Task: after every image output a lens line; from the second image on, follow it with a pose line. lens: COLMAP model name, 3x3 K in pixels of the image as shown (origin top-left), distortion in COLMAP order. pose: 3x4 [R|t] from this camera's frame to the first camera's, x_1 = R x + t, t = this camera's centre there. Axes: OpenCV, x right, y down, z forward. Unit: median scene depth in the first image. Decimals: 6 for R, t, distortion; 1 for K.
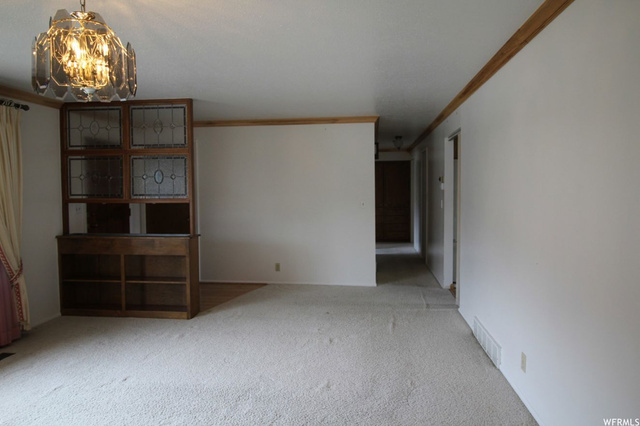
lens RADIAL K [[420.9, 0, 322.4], [0, 420.9, 204.9], [0, 0, 1]] dist [0.000184, -0.000219]
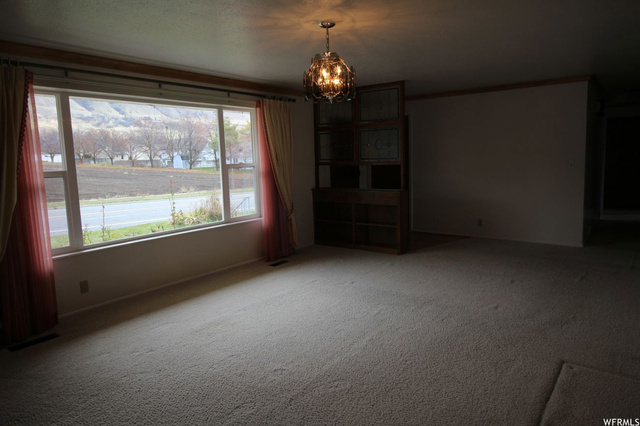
lens RADIAL K [[420.9, 0, 322.4], [0, 420.9, 204.9], [0, 0, 1]] dist [0.000184, -0.000219]
pose [[0.863054, 0.040569, -0.503481, 0.121714], [0.002040, 0.996481, 0.083789, 0.009735], [0.505108, -0.073341, 0.859934, -0.215258]]
